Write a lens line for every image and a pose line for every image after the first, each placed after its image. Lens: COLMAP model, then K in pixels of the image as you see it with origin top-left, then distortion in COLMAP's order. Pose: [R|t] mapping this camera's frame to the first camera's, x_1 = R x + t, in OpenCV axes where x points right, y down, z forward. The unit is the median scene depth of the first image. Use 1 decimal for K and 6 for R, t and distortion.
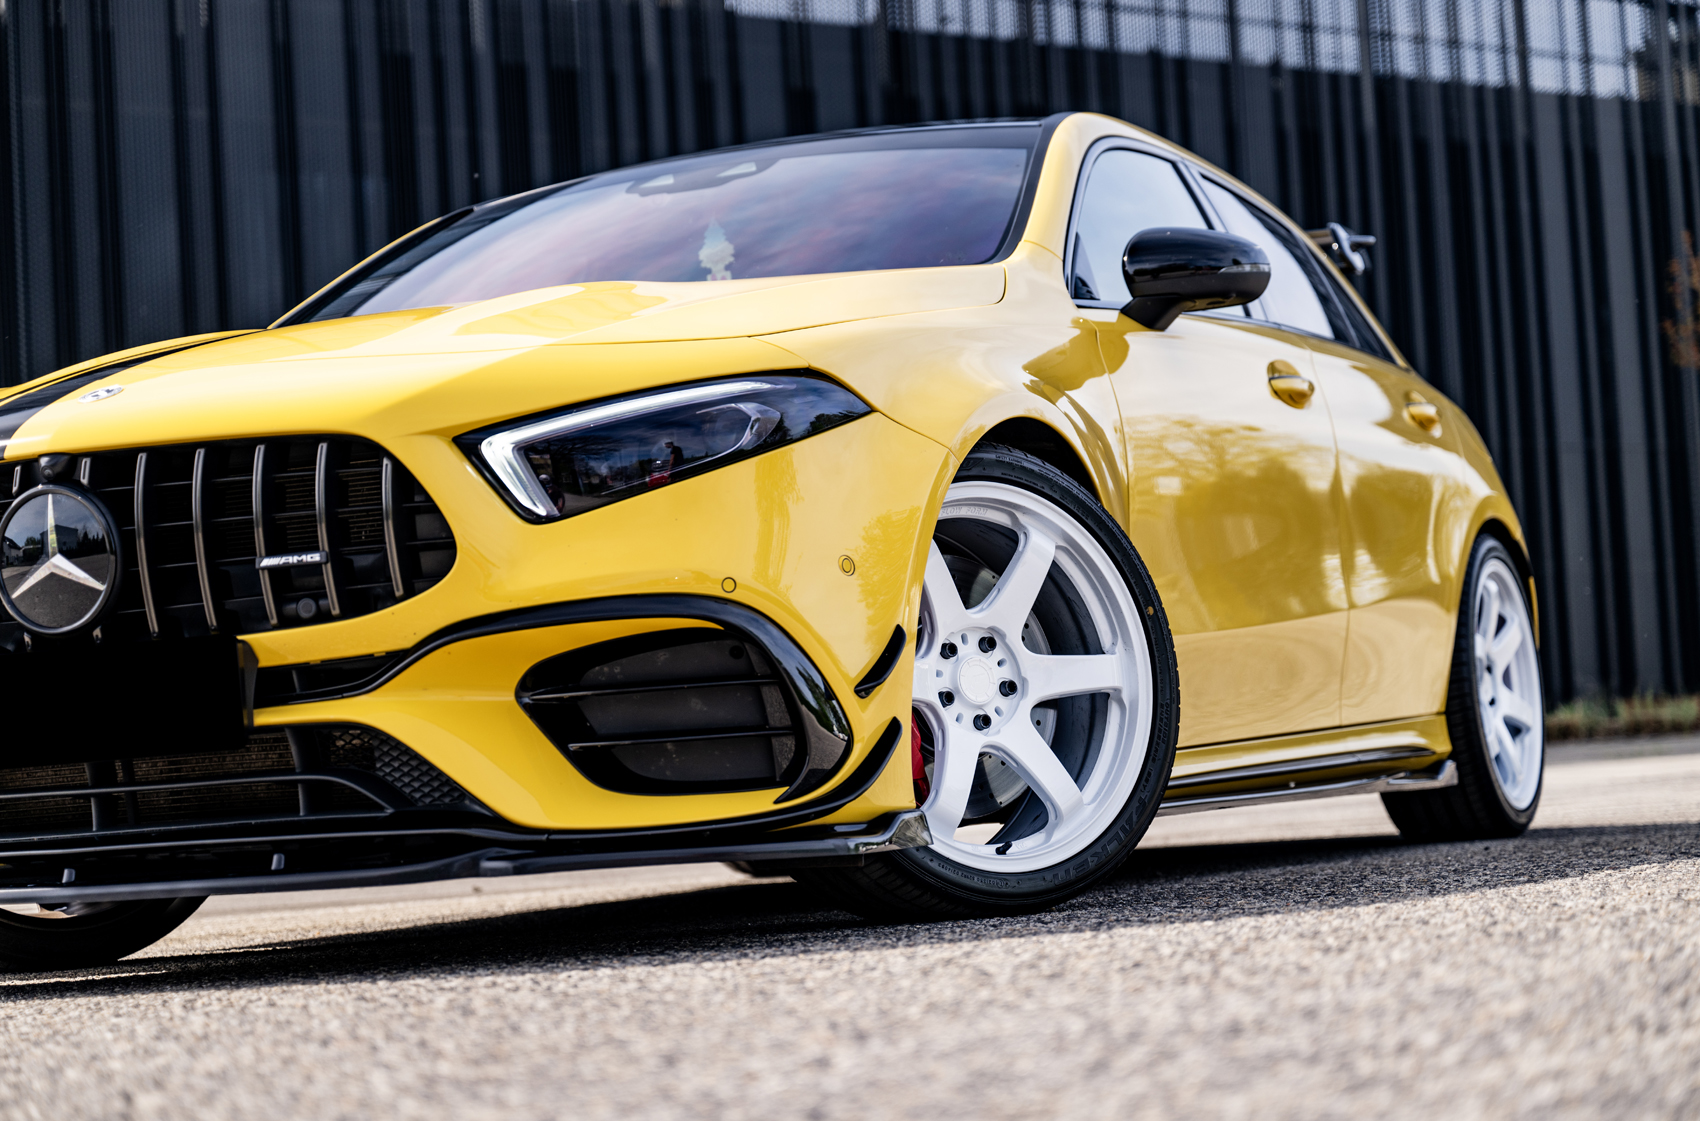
lens RADIAL K [[3264.8, 0, 850.0], [0, 3264.8, 560.5], [0, 0, 1]] dist [0.013209, 0.168201]
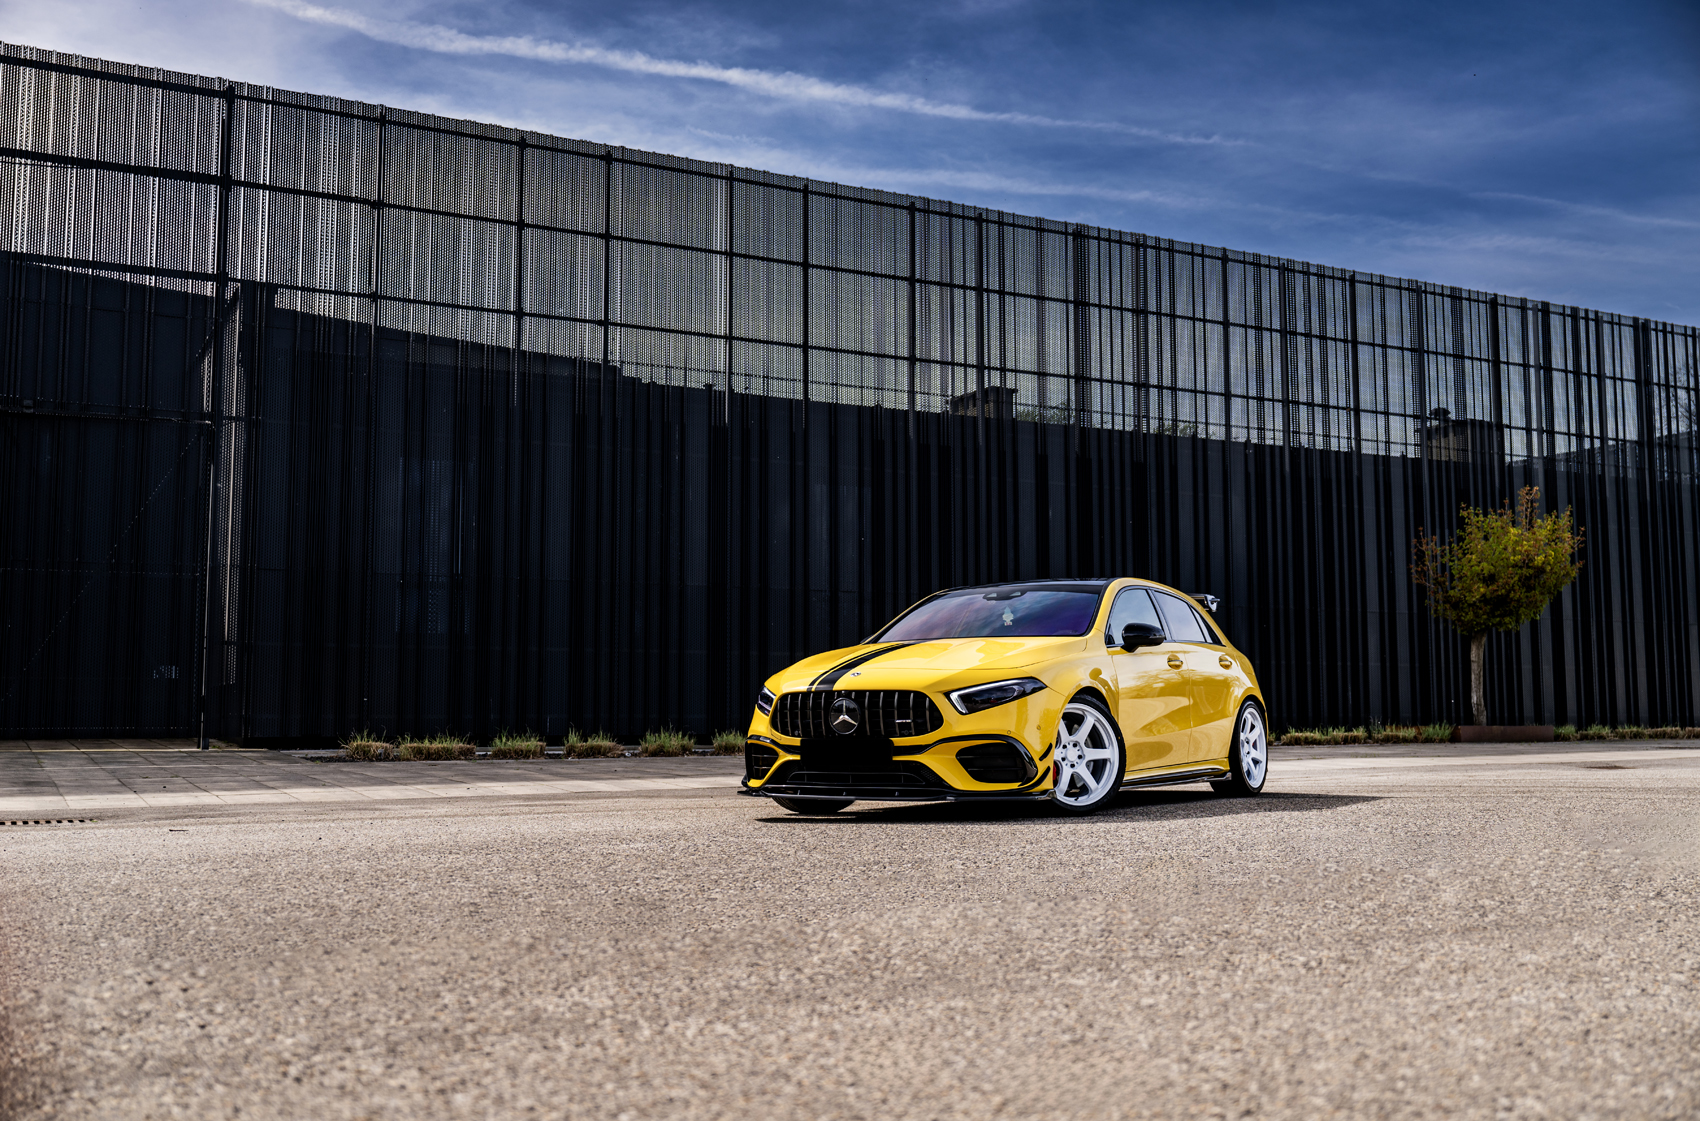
lens RADIAL K [[1659.8, 0, 850.0], [0, 1659.8, 560.5], [0, 0, 1]] dist [0.009684, 0.004521]
pose [[0.990864, 0.044190, -0.127417, 0.018927], [-0.047238, 0.998663, -0.020995, -0.138276], [0.126319, 0.026822, 0.991627, -0.979791]]
